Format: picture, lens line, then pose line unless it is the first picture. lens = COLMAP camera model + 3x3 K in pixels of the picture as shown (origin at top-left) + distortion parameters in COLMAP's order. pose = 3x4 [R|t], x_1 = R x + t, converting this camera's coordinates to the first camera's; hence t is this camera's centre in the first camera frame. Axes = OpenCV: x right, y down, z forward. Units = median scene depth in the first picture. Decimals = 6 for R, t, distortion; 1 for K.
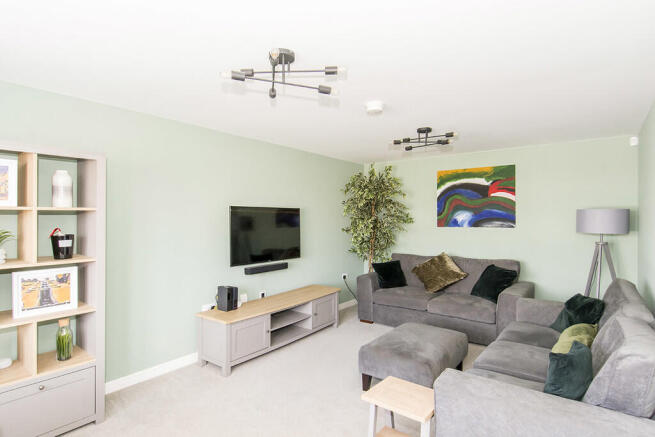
lens RADIAL K [[351.5, 0, 323.1], [0, 351.5, 220.5], [0, 0, 1]] dist [0.019049, -0.003343]
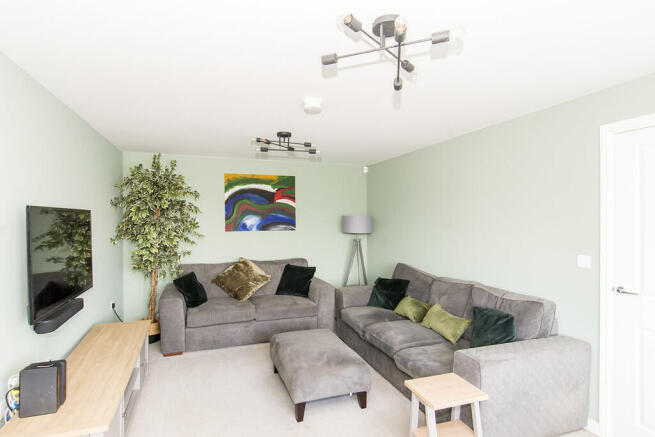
lens RADIAL K [[351.5, 0, 323.3], [0, 351.5, 217.1], [0, 0, 1]] dist [0.019049, -0.003343]
pose [[0.545202, 0.002655, 0.838300, -0.353598], [0.008305, 0.999929, -0.008568, -0.011475], [-0.838263, 0.011634, 0.545142, 0.274191]]
